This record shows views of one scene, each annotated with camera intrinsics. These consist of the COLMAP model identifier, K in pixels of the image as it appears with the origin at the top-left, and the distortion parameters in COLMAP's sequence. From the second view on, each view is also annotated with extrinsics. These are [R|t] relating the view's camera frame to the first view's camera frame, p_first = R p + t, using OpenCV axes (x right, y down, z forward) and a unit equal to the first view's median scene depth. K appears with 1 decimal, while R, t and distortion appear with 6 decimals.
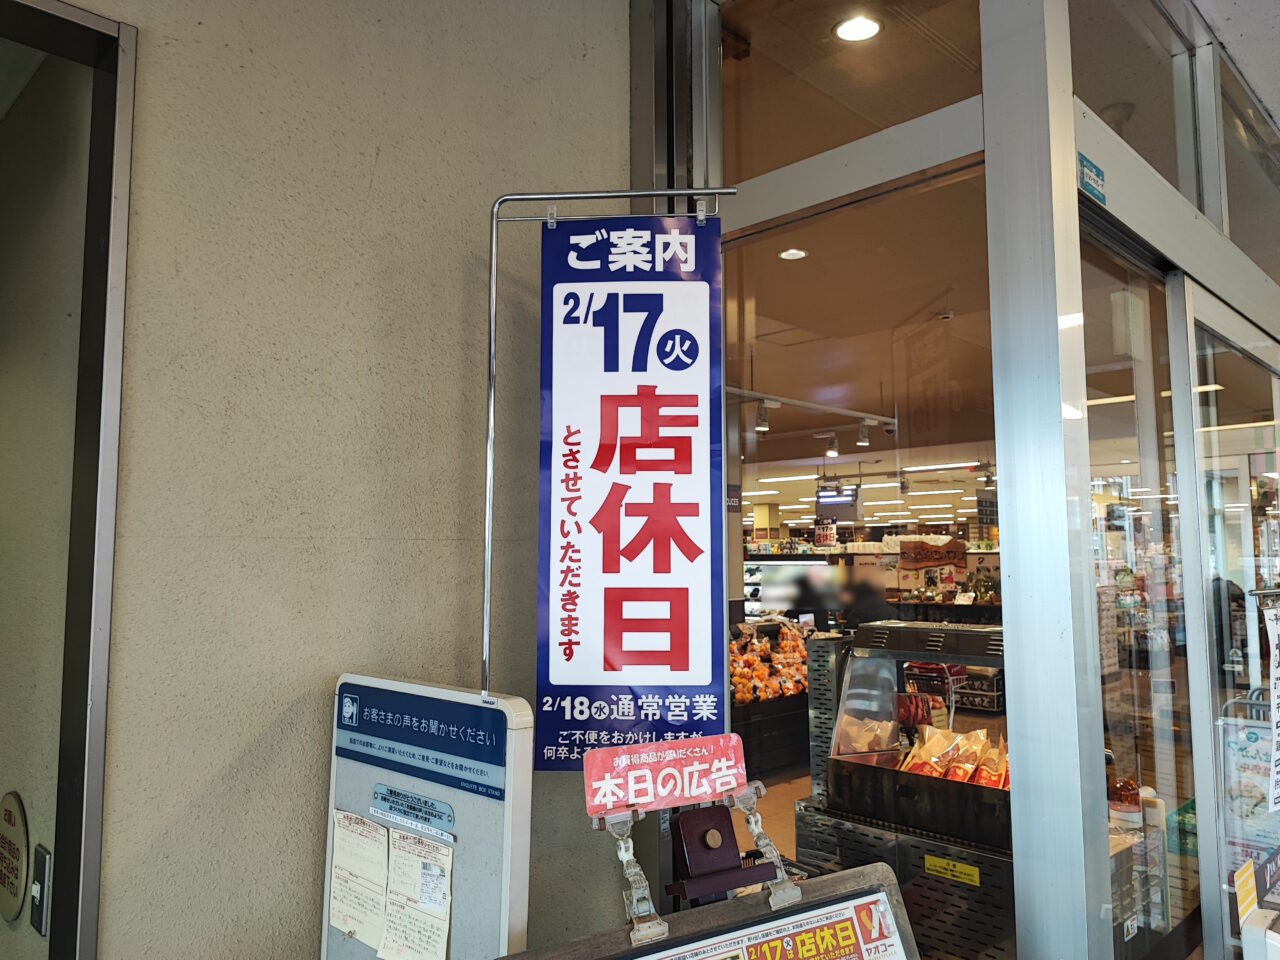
lens RADIAL K [[931.8, 0, 645.3], [0, 931.8, 478.0], [0, 0, 1]] dist [0.040264, -0.046241]
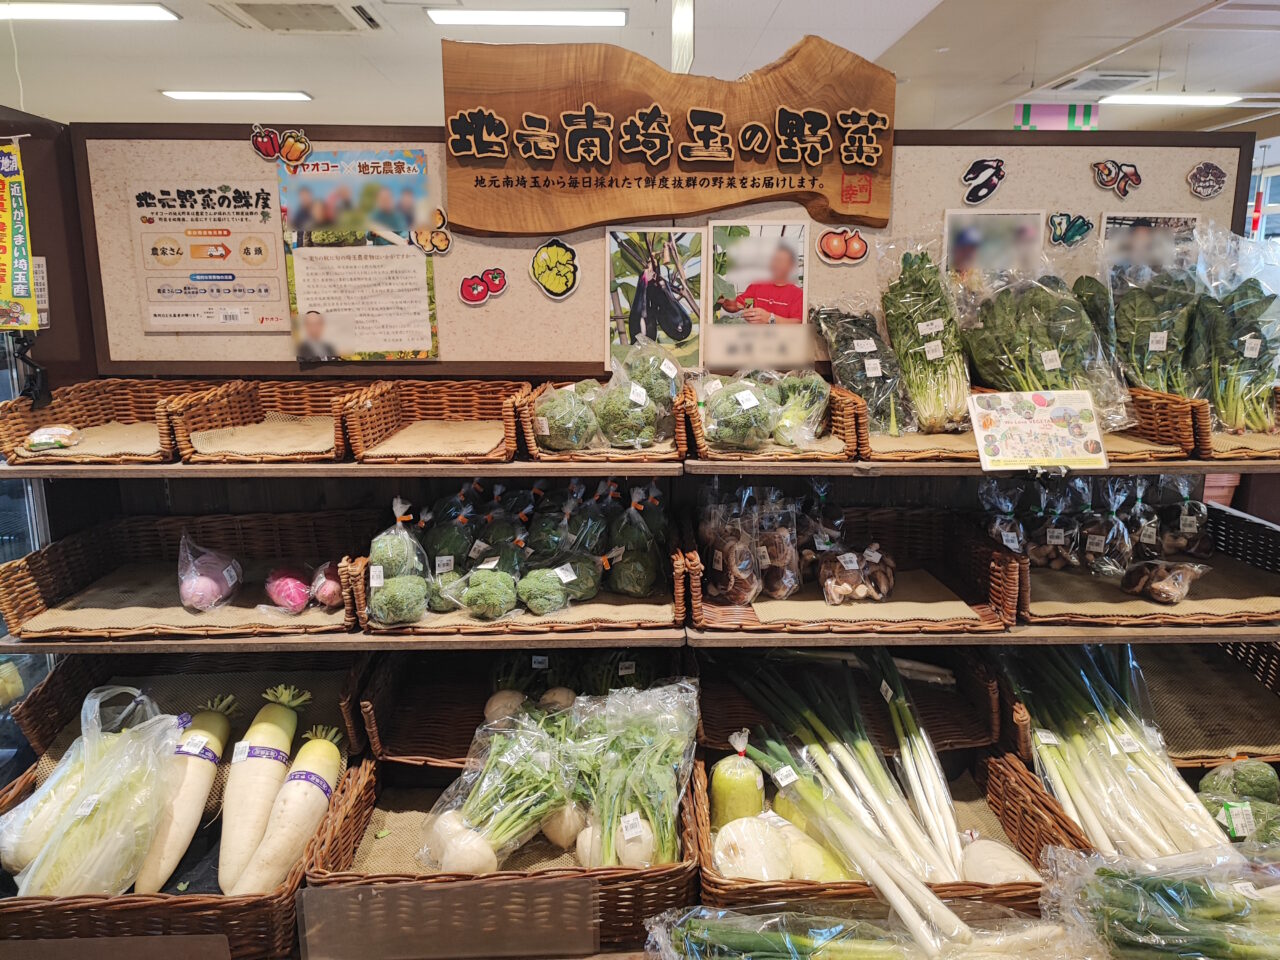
lens RADIAL K [[931.8, 0, 645.3], [0, 931.8, 478.0], [0, 0, 1]] dist [0.040264, -0.046241]
pose [[0.695107, -0.148077, 0.703491, 0.185275], [-0.069344, 0.960184, 0.270625, 0.094724], [-0.715555, -0.236896, 0.657162, 0.889771]]
